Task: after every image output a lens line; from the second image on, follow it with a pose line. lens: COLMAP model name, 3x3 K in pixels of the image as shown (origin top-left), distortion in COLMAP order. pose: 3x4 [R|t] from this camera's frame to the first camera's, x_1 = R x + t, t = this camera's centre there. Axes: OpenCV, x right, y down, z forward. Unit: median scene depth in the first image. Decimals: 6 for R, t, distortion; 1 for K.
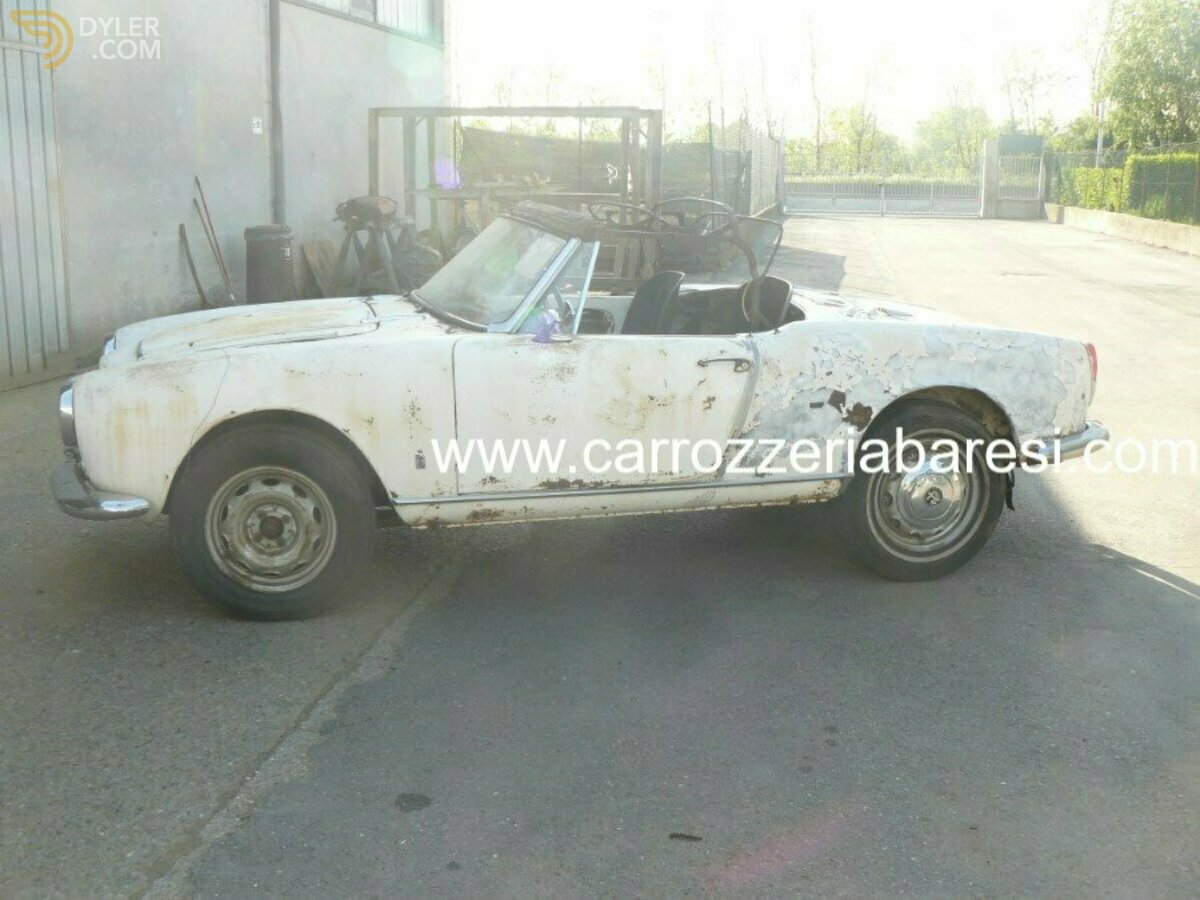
lens RADIAL K [[1293.3, 0, 594.8], [0, 1293.3, 451.8], [0, 0, 1]] dist [-0.180833, 0.186398]
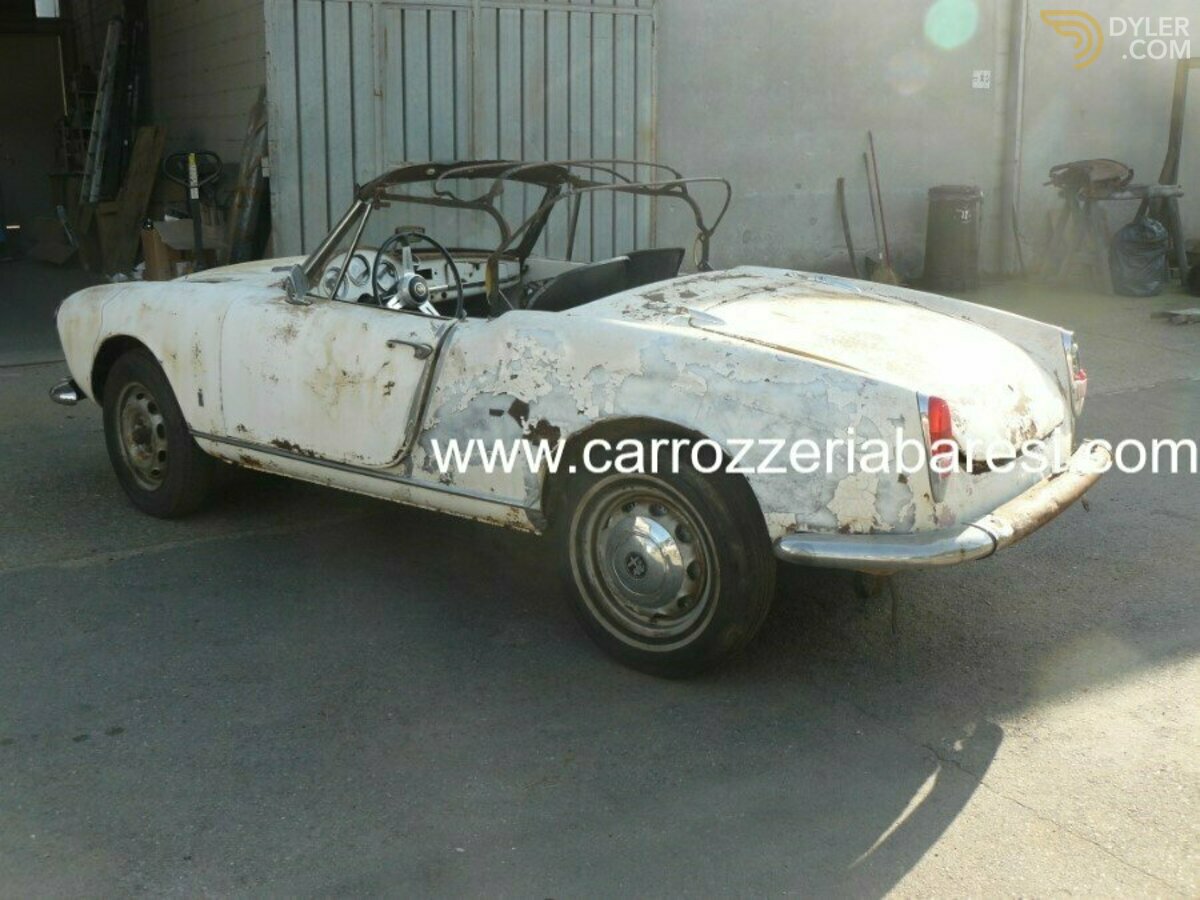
lens RADIAL K [[1293.3, 0, 594.8], [0, 1293.3, 451.8], [0, 0, 1]] dist [-0.180833, 0.186398]
pose [[0.631646, 0.185530, -0.752730, 0.830625], [-0.160159, 0.981225, 0.107453, -0.109509], [0.758533, 0.052684, 0.649501, 0.509309]]
